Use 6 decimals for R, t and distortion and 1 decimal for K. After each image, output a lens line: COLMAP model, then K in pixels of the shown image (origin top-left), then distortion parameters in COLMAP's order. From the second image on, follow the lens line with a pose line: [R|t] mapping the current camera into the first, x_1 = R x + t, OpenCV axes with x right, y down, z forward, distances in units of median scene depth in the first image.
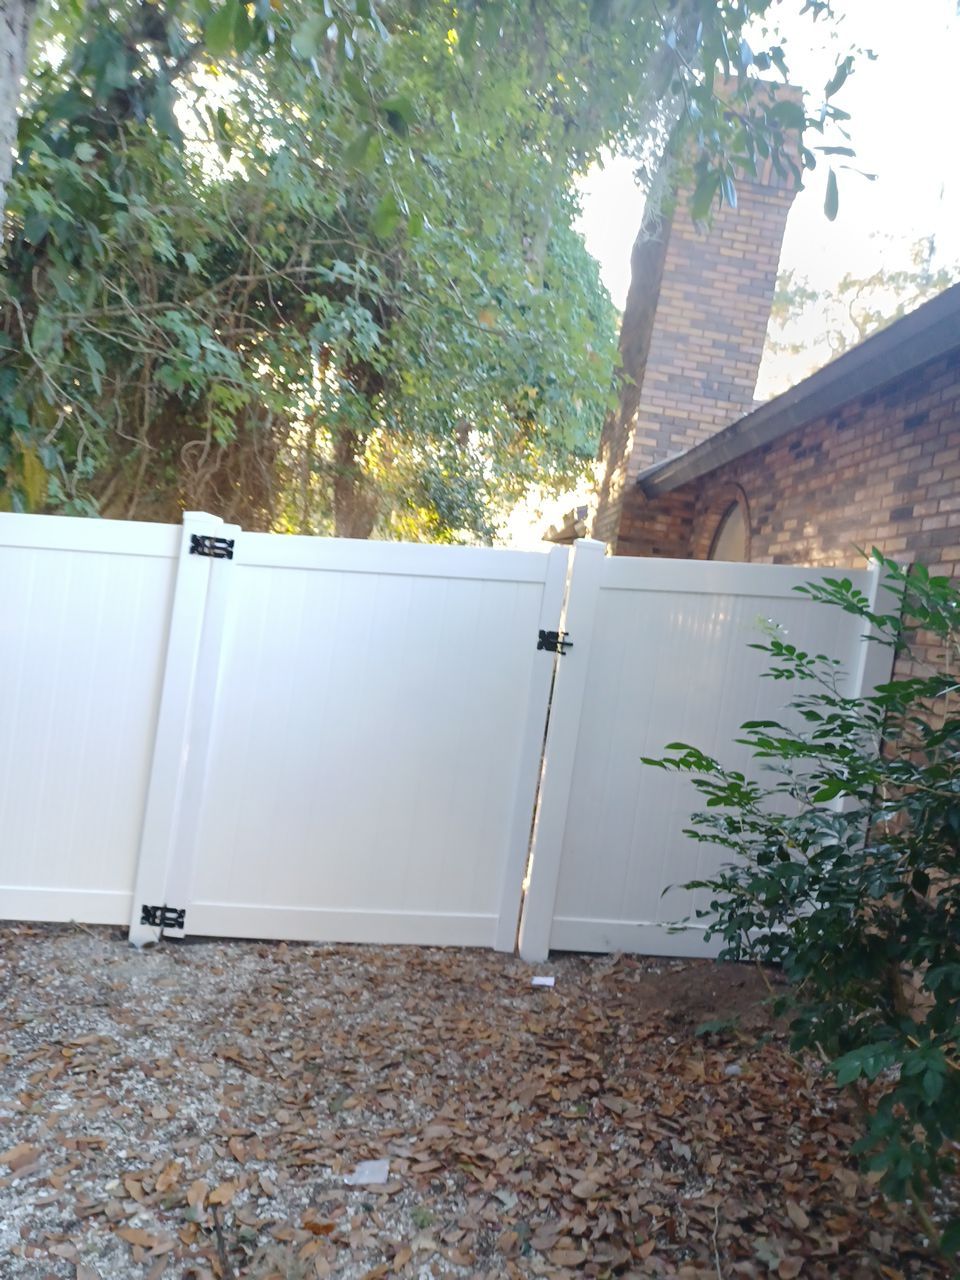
lens RADIAL K [[923.6, 0, 469.4], [0, 923.6, 632.7], [0, 0, 1]] dist [0.028738, 0.008520]
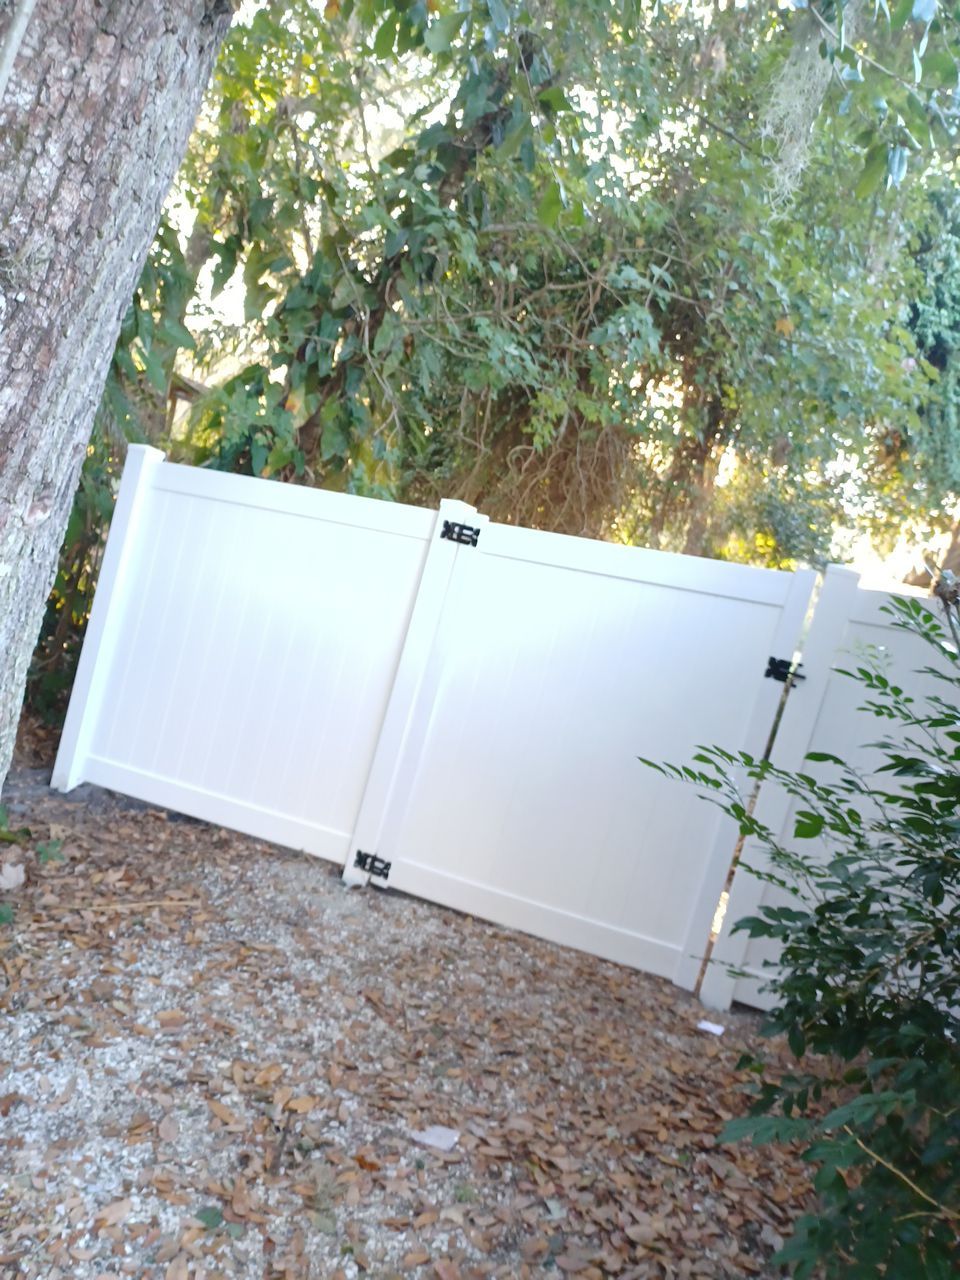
lens RADIAL K [[923.6, 0, 471.0], [0, 923.6, 633.8], [0, 0, 1]] dist [0.028738, 0.008520]
pose [[0.918425, 0.139388, -0.370225, 0.177663], [-0.146685, 0.989147, 0.008524, 0.013406], [0.367395, 0.046478, 0.928903, 0.027375]]
